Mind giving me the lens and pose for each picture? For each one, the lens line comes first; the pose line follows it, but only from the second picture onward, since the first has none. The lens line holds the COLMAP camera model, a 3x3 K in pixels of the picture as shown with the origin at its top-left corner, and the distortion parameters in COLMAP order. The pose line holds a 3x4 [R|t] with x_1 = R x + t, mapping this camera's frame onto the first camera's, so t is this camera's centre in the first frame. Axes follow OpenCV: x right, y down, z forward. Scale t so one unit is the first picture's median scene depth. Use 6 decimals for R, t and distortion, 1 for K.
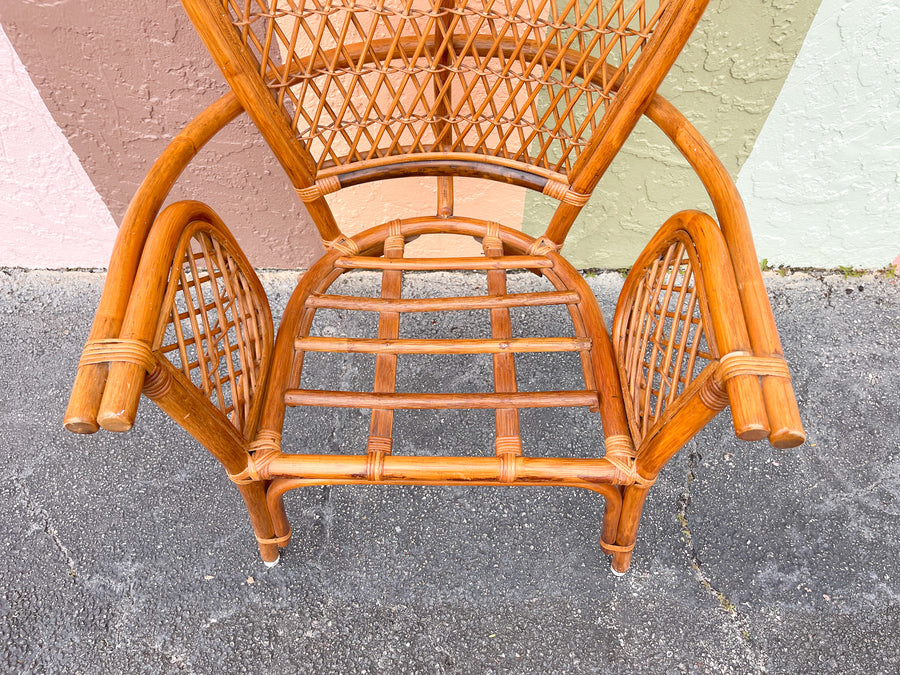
lens RADIAL K [[694.8, 0, 456.3], [0, 694.8, 339.2], [0, 0, 1]] dist [0.067186, -0.091346]
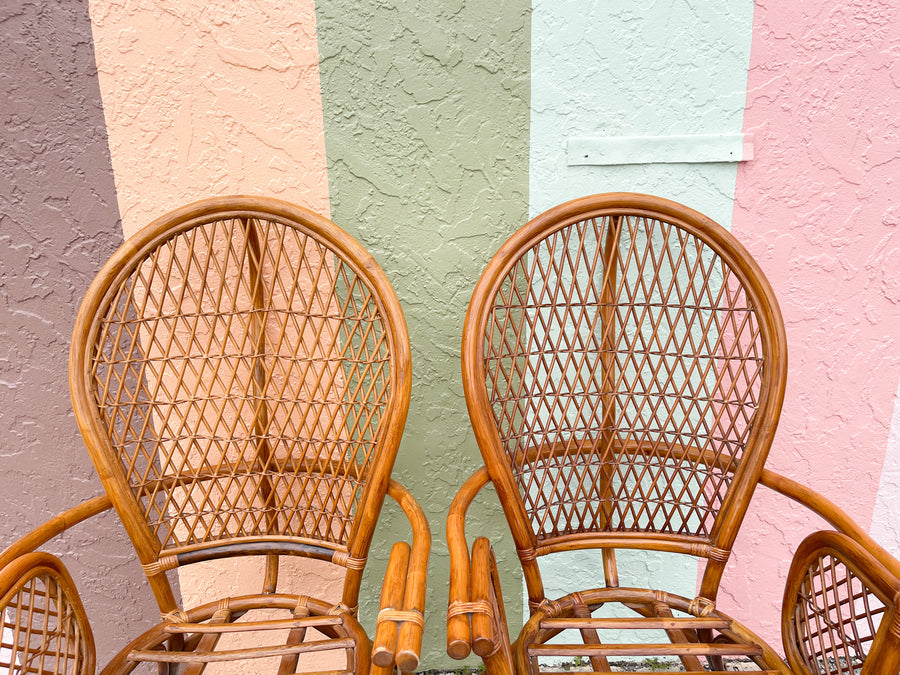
lens RADIAL K [[689.5, 0, 455.2], [0, 689.5, 346.5], [0, 0, 1]] dist [0.055076, -0.058771]
pose [[0.999183, -0.032139, 0.024499, 0.296846], [0.040344, 0.758357, -0.650590, 0.305957], [0.002330, 0.651047, 0.759034, -0.240640]]
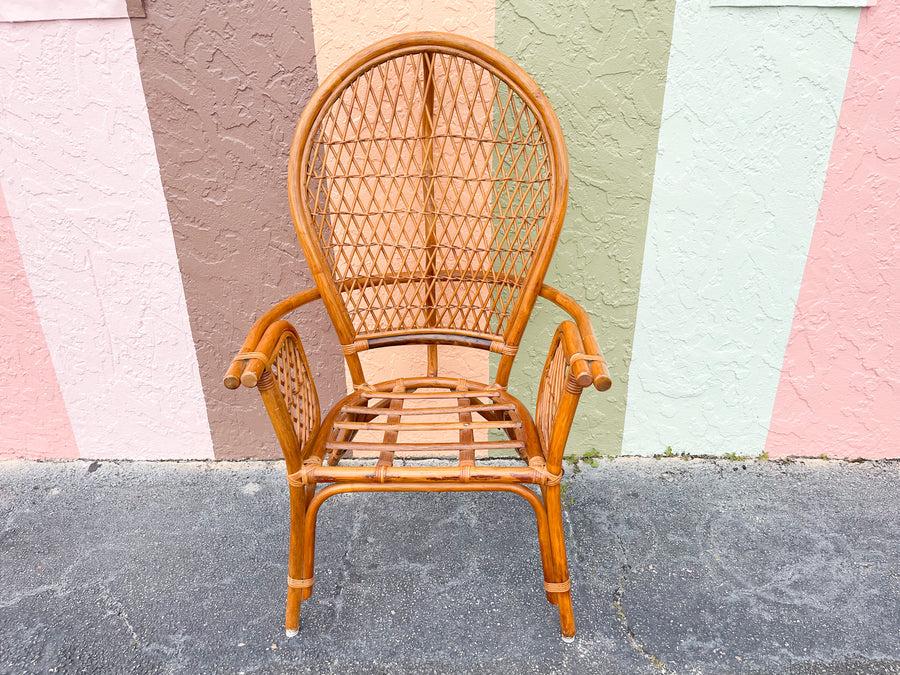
lens RADIAL K [[694.8, 0, 446.2], [0, 694.8, 343.0], [0, 0, 1]] dist [0.067186, -0.091346]
pose [[0.999734, -0.010334, -0.020612, 0.047526], [-0.002010, 0.851476, -0.524390, 0.558036], [0.022970, 0.524292, 0.851229, -0.359100]]
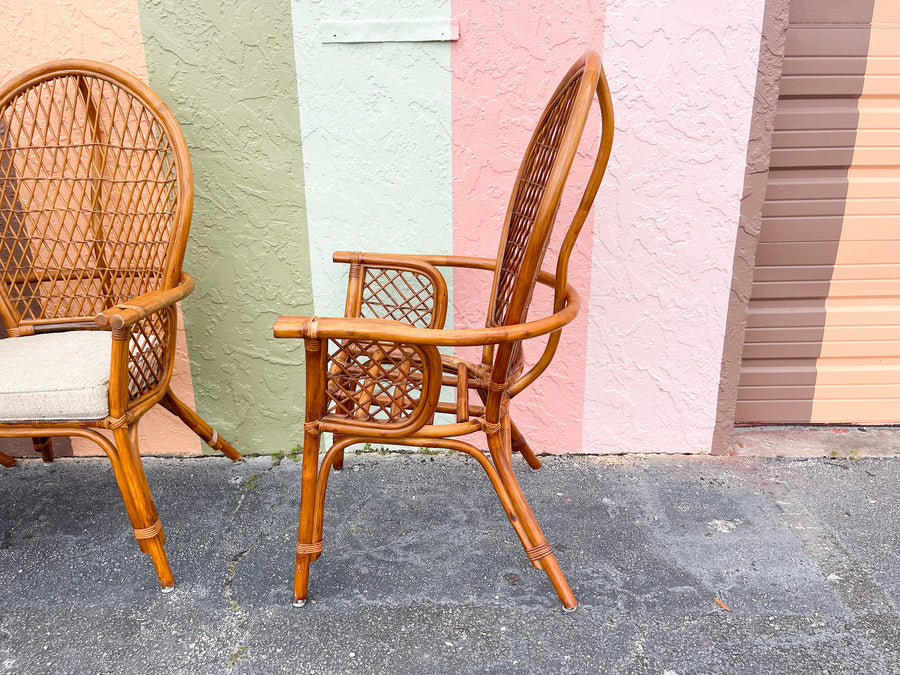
lens RADIAL K [[694.8, 0, 448.0], [0, 694.8, 342.5], [0, 0, 1]] dist [0.067186, -0.091346]
pose [[0.999710, -0.013938, -0.019616, 0.833315], [-0.001739, 0.771203, -0.636587, 0.851732], [0.024000, 0.636437, 0.770955, -0.334367]]
